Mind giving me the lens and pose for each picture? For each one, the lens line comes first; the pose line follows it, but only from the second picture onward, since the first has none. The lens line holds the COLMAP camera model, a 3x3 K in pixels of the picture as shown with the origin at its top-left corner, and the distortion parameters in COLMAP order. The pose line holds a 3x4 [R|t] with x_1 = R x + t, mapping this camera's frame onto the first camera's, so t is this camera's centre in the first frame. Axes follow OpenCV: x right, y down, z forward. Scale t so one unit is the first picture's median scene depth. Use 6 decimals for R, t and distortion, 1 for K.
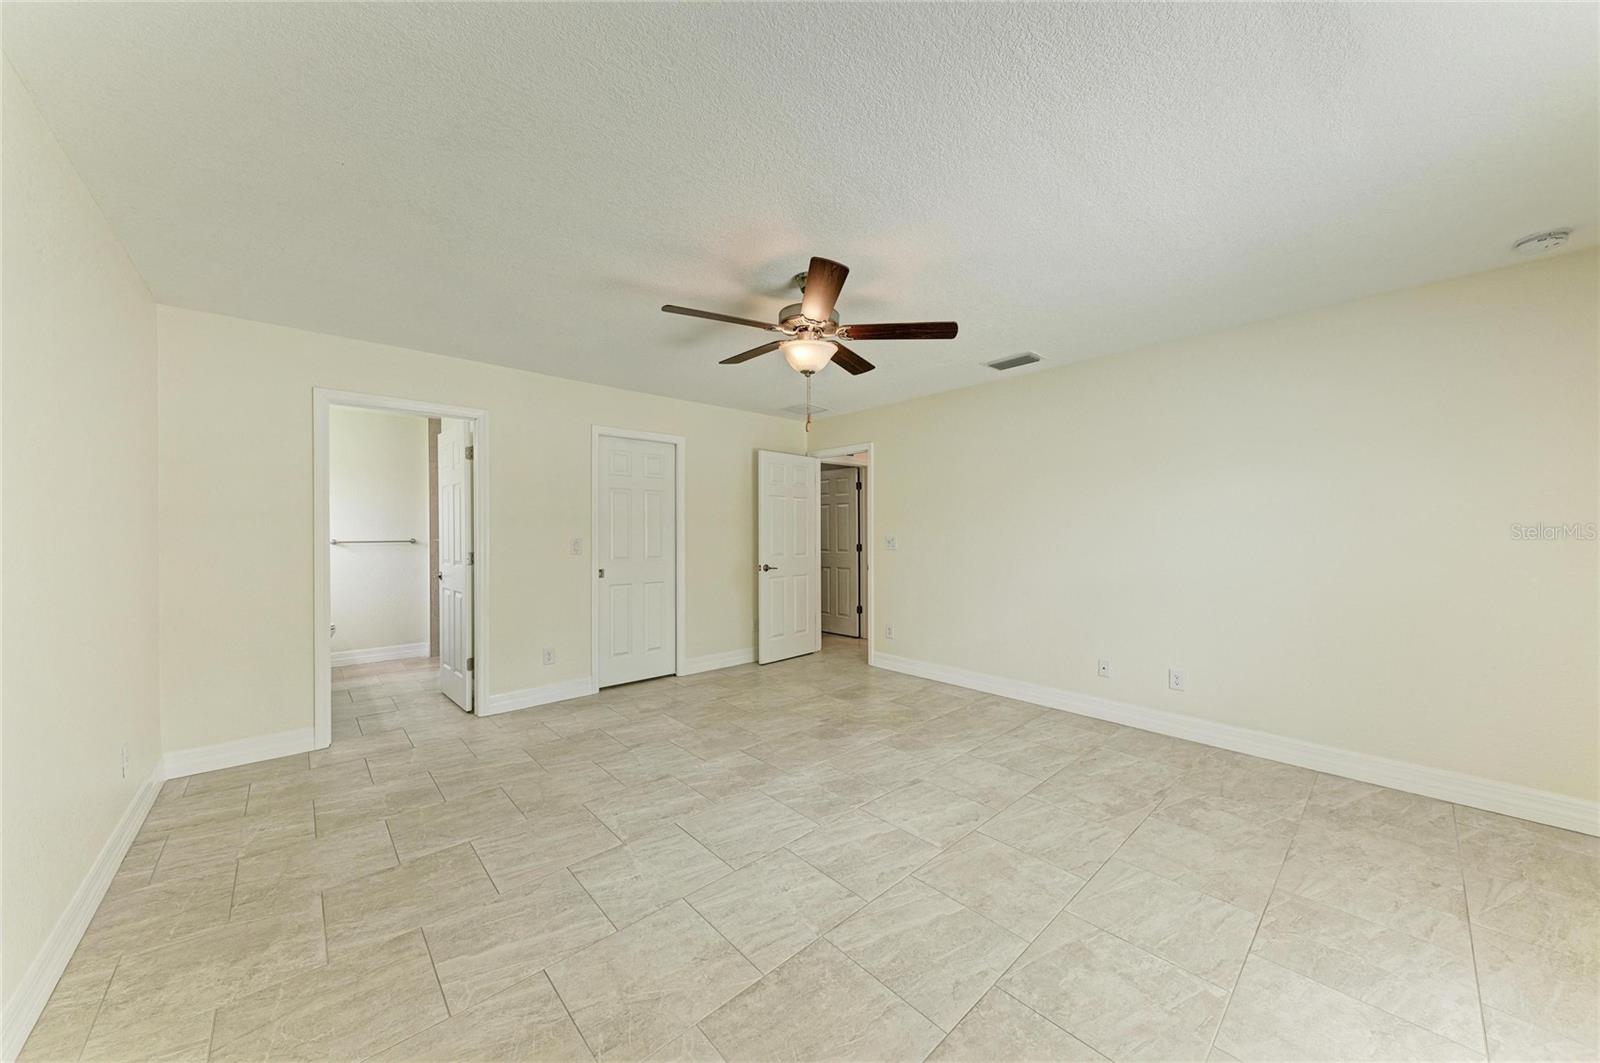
lens RADIAL K [[551.1, 0, 800.3], [0, 551.1, 534.2], [0, 0, 1]] dist [0.022981, -0.007825]
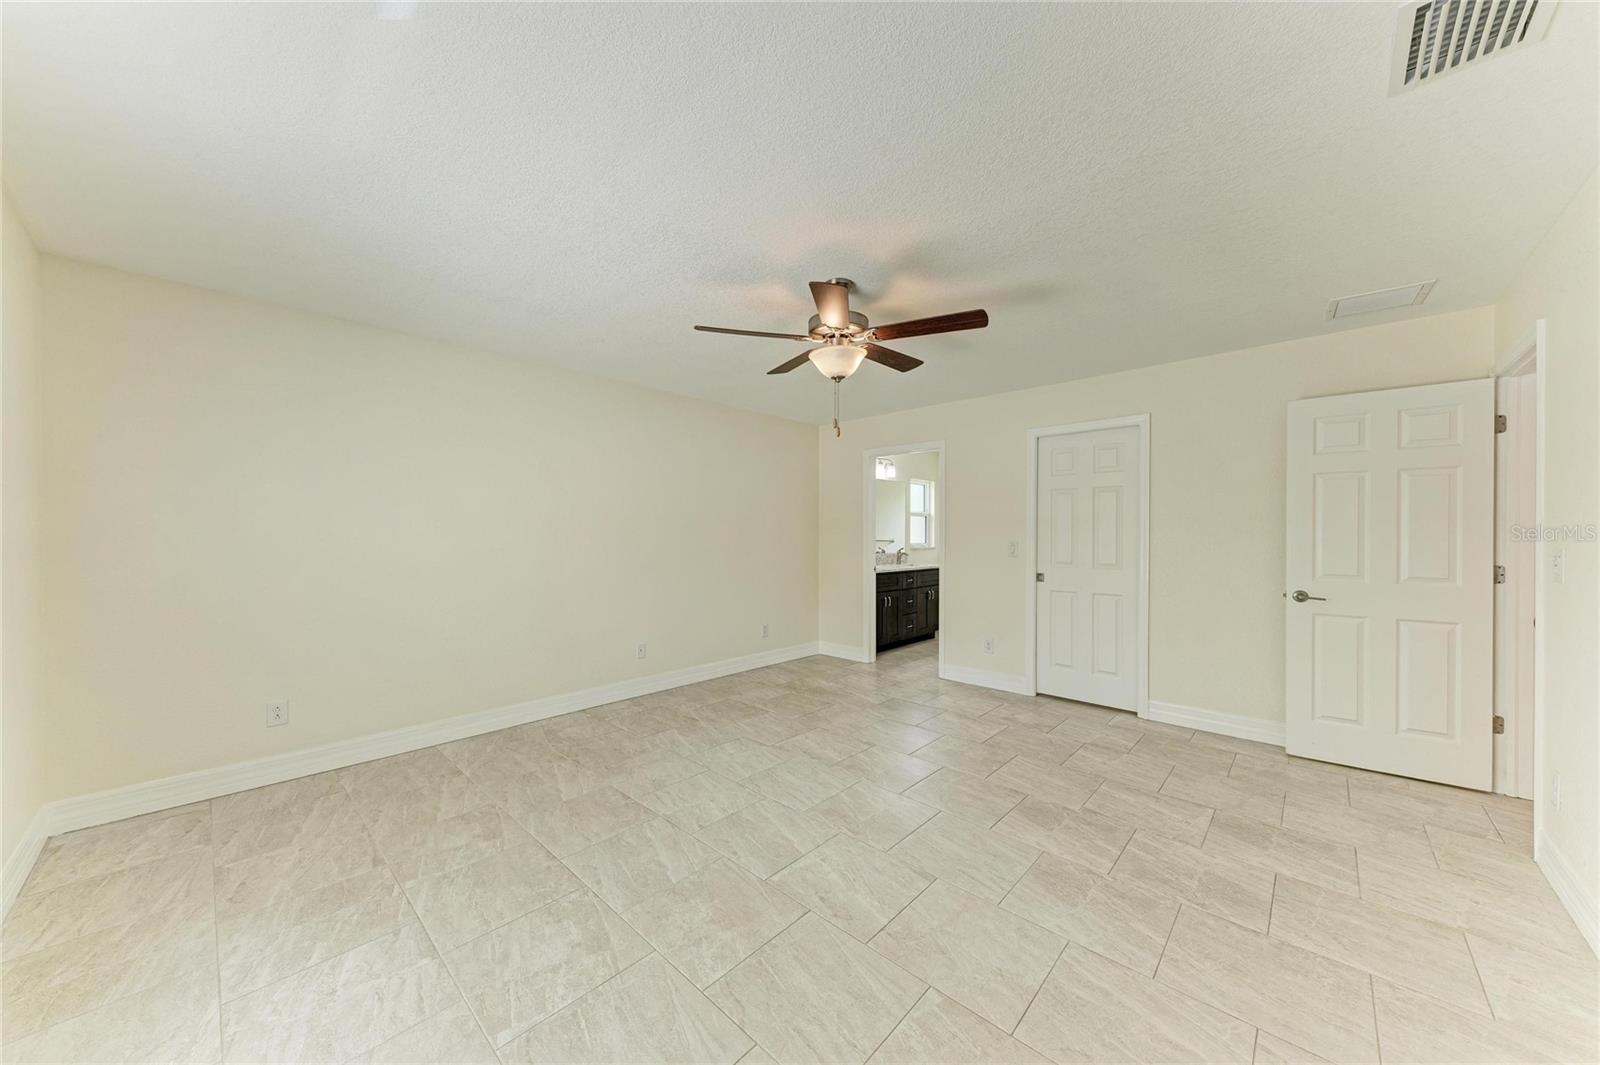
lens RADIAL K [[551.1, 0, 800.3], [0, 551.1, 535.2], [0, 0, 1]] dist [0.022981, -0.007825]
pose [[0.081125, 0.001561, -0.996703, 0.974502], [-0.005971, 0.999982, 0.001080, -0.005604], [0.996686, 0.005863, 0.081133, 0.807244]]
